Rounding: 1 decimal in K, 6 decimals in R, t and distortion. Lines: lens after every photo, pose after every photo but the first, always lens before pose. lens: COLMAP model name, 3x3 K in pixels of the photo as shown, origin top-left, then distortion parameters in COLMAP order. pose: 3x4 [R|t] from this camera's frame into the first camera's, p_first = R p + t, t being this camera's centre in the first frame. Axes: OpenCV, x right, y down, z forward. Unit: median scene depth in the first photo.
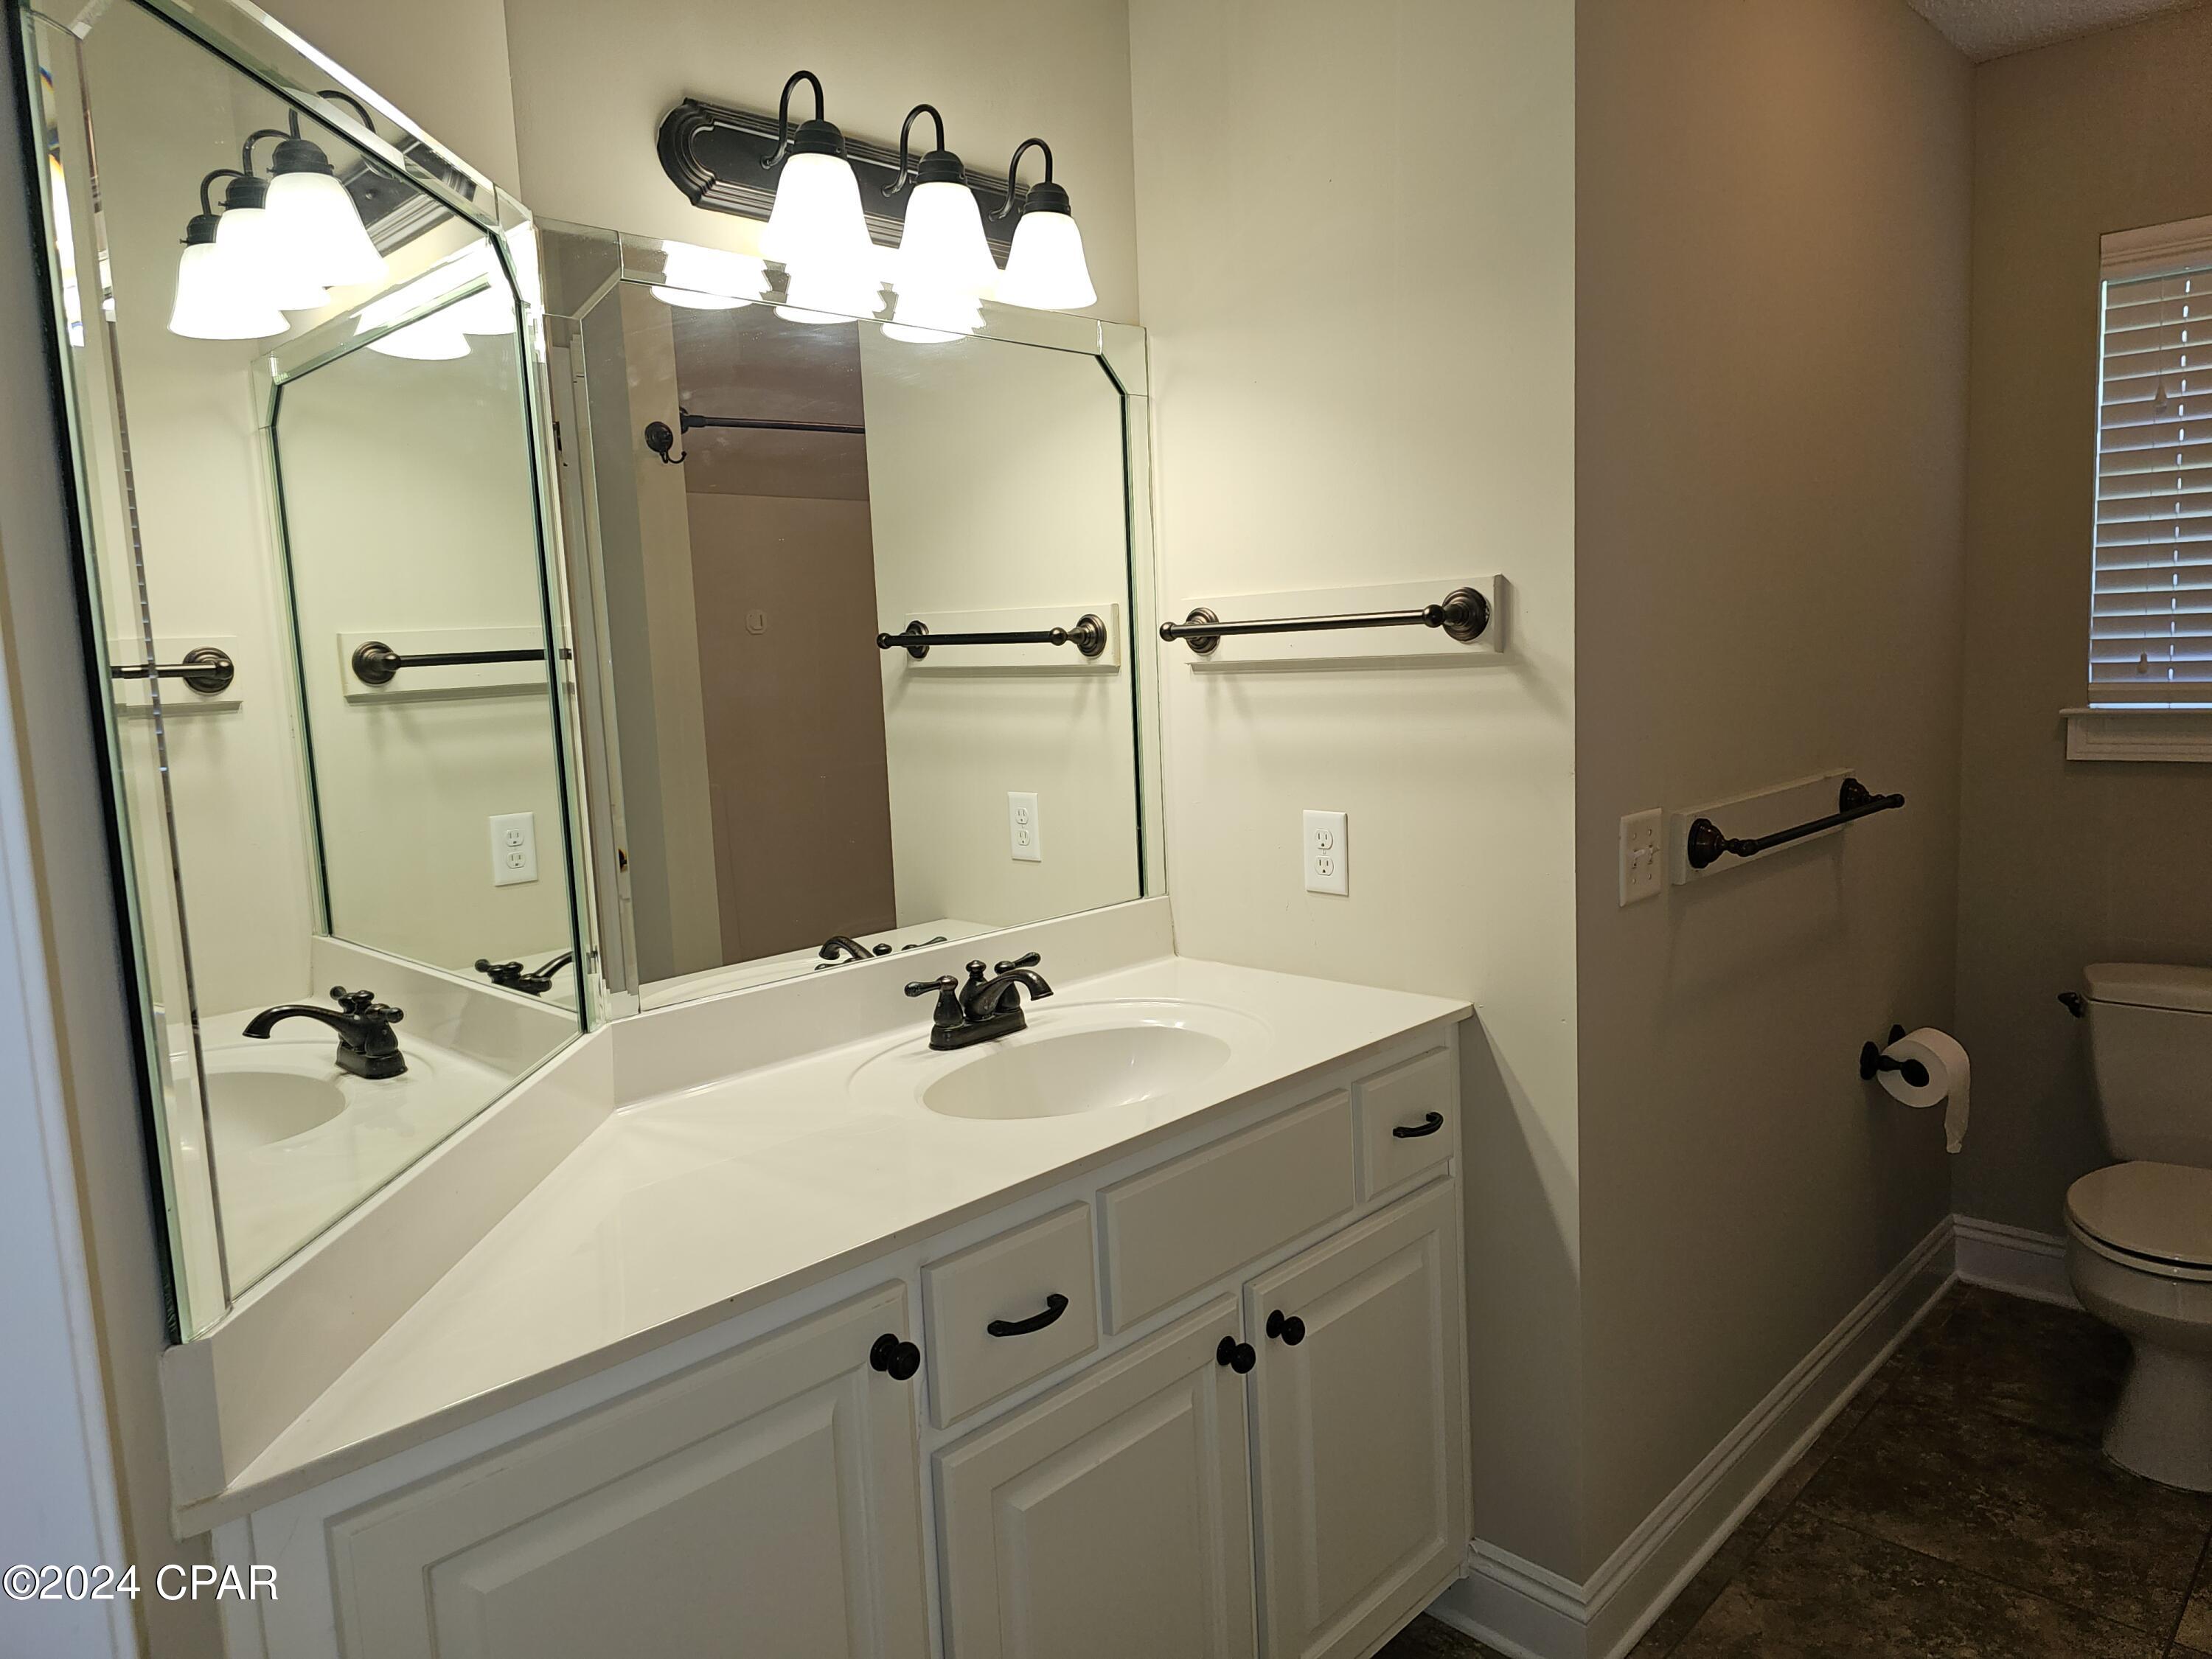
lens RADIAL K [[1467.2, 0, 1102.0], [0, 1467.2, 819.5], [0, 0, 1]] dist [0.054921, -0.053721]
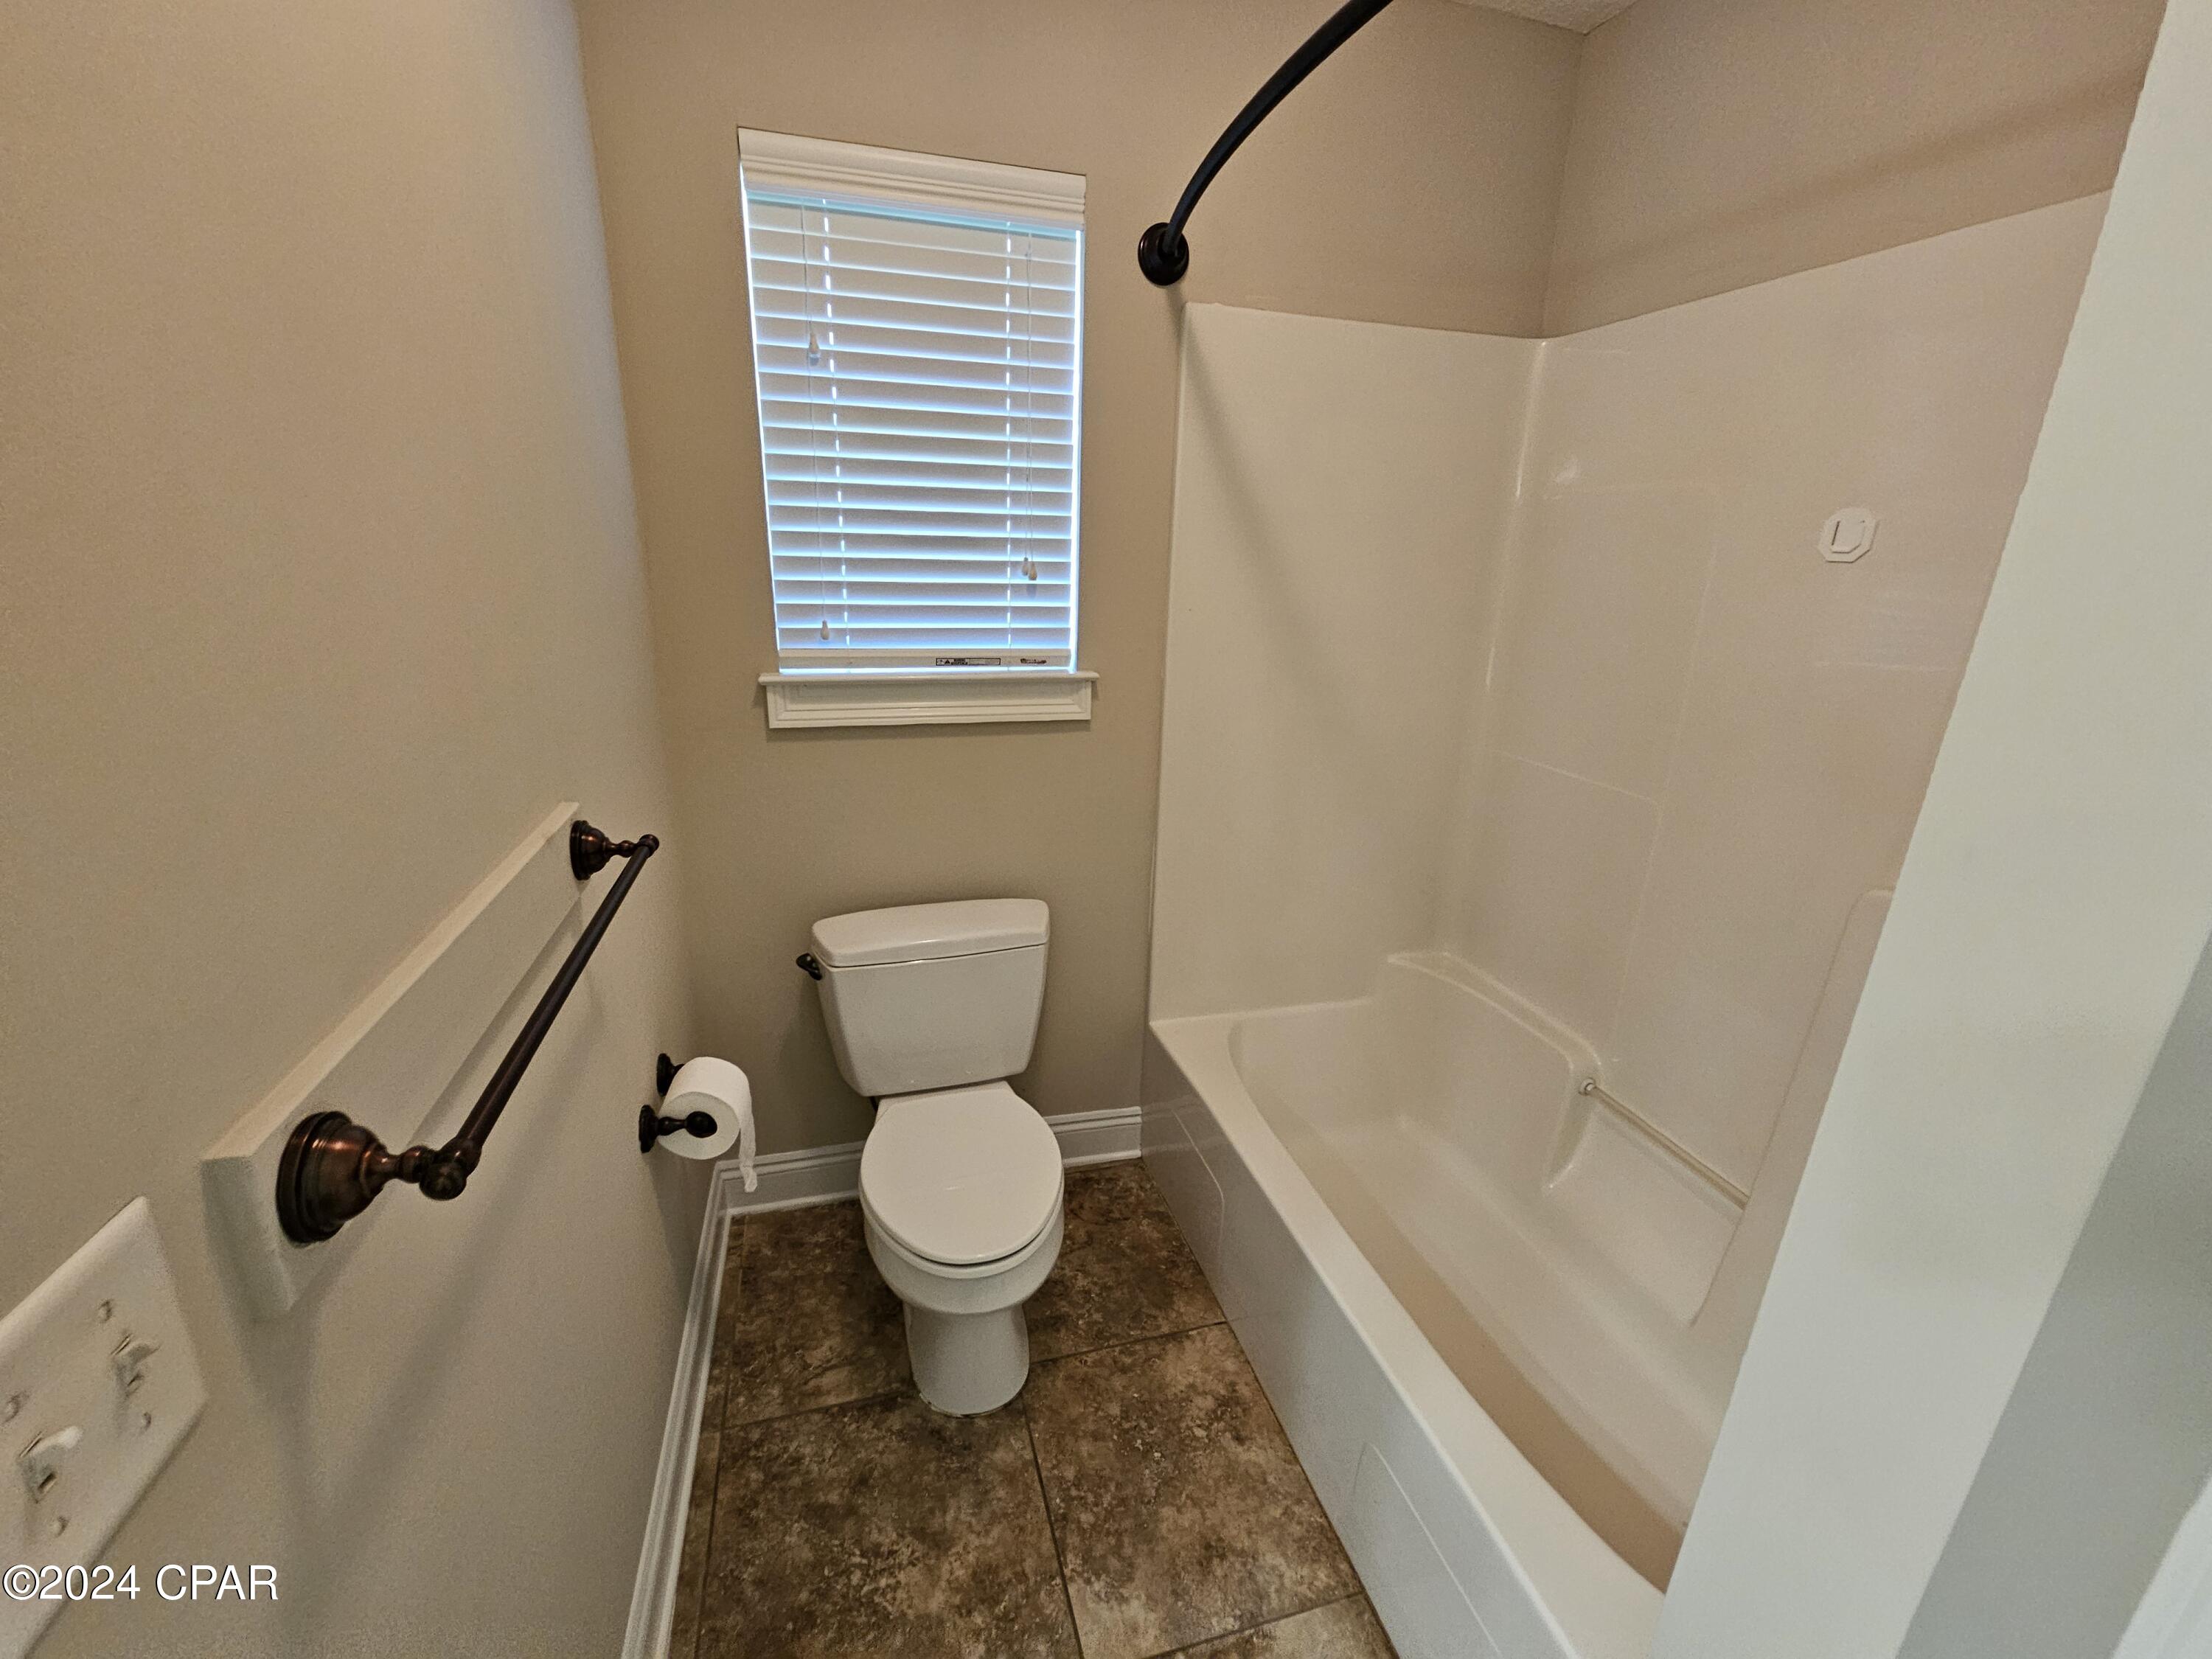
lens RADIAL K [[912.0, 0, 1102.3], [0, 912.0, 828.4], [0, 0, 1]] dist [-0.004879, 0.000307]
pose [[0.491561, -0.204445, 0.846504, 0.245846], [0.059109, 0.977643, 0.201793, -0.088833], [-0.868835, -0.049158, 0.492656, 0.537084]]
